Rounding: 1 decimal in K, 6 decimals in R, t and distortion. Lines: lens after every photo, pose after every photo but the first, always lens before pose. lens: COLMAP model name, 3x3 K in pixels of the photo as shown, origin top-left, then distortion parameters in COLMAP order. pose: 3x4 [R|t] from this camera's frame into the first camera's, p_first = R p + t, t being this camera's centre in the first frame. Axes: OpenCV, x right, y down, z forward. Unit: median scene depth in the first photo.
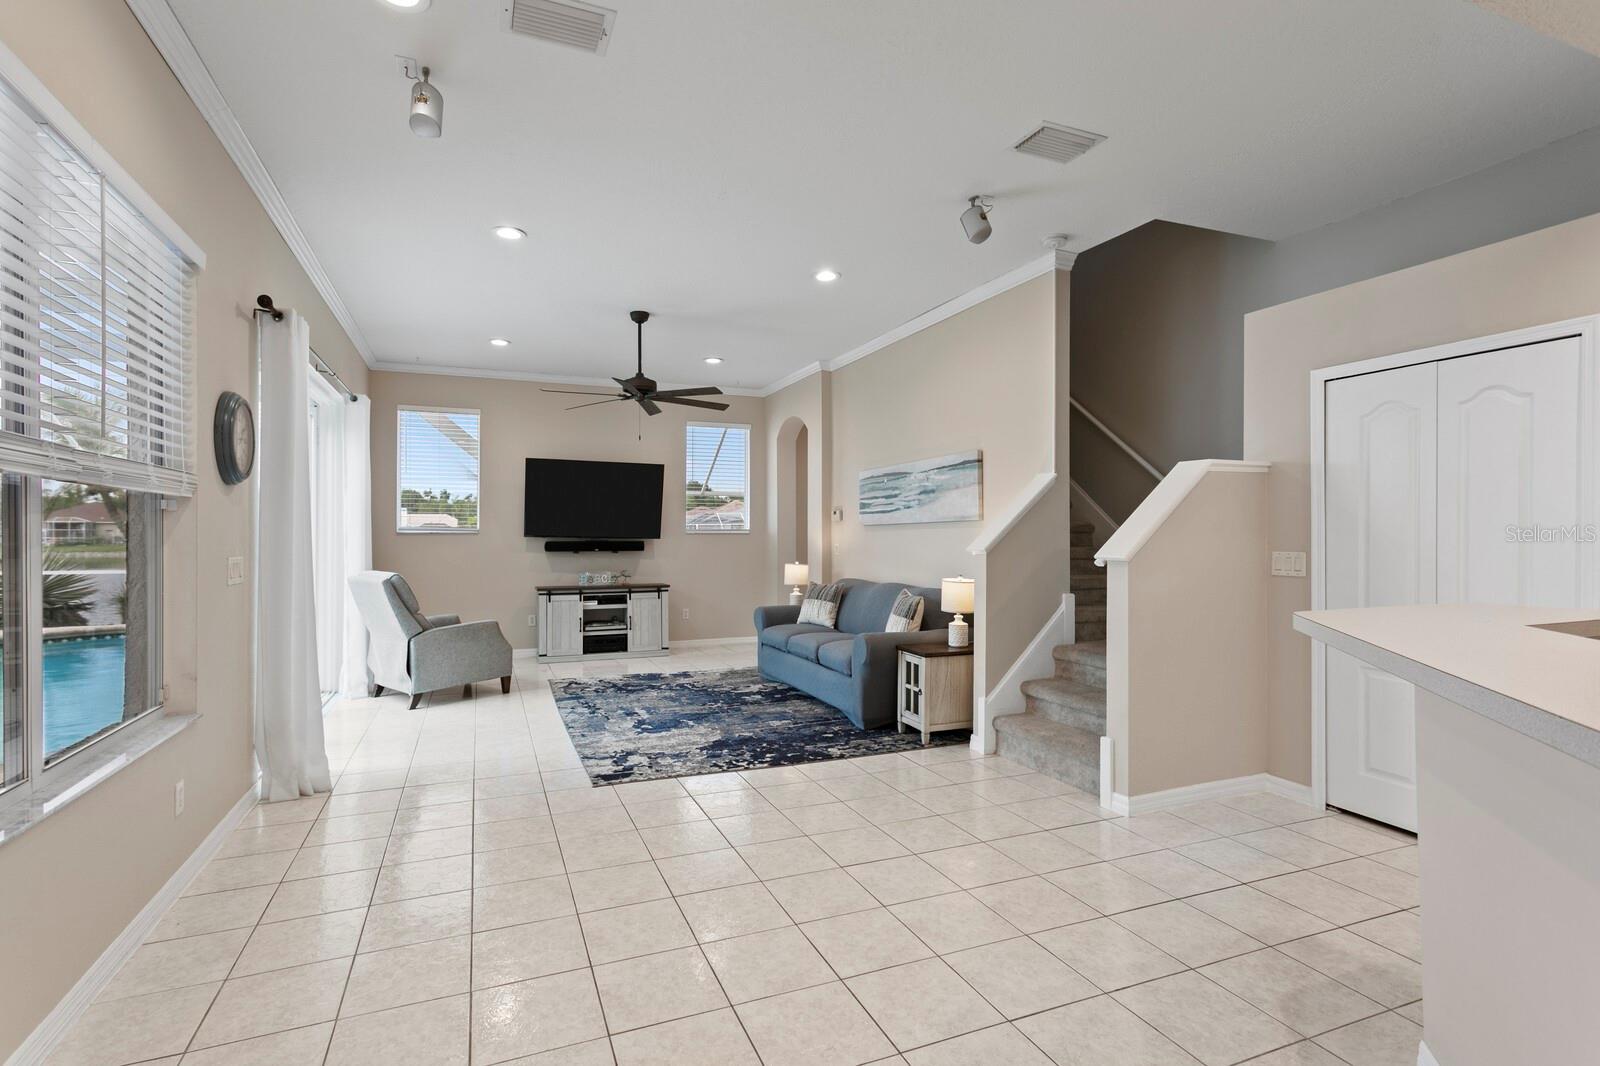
lens RADIAL K [[744.0, 0, 774.6], [0, 744.0, 527.5], [0, 0, 1]] dist [-0.003181, 0.001519]
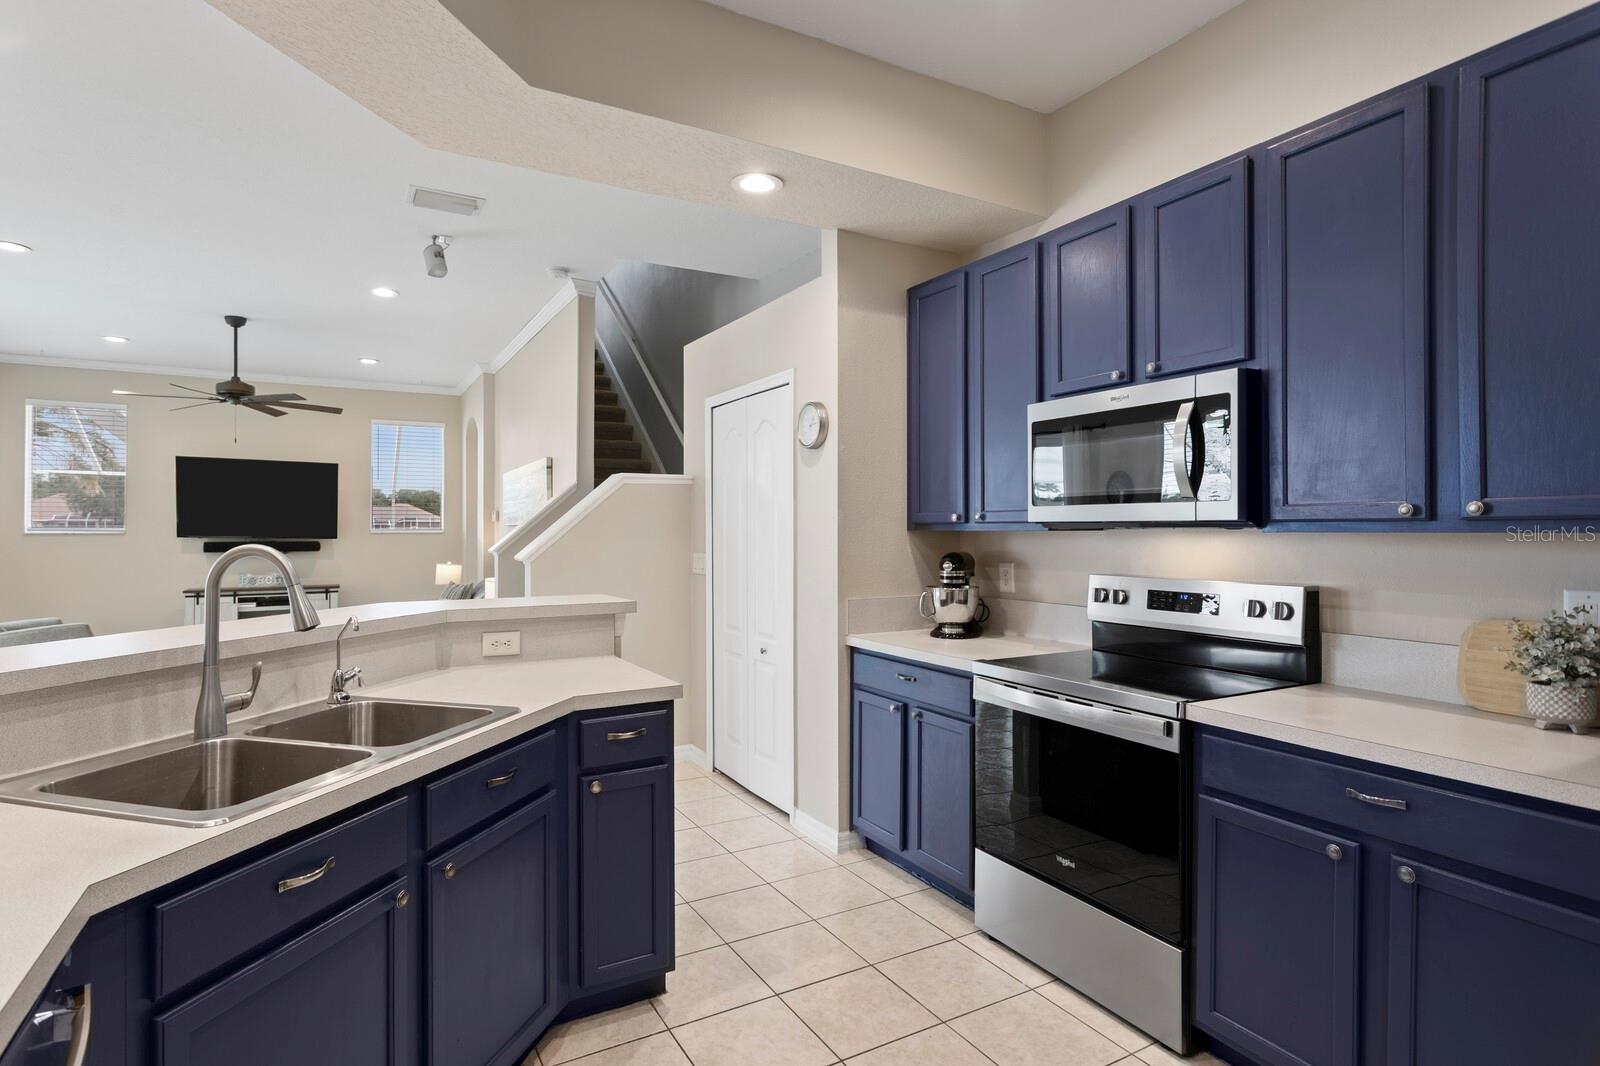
lens RADIAL K [[794.7, 0, 750.0], [0, 794.7, 520.8], [0, 0, 1]] dist [-0.002497, 0.003085]
pose [[0.993105, 0.000320, 0.117228, 0.334219], [0.000003, 0.999996, -0.002754, -0.007390], [-0.117228, 0.002735, 0.993101, -0.134081]]
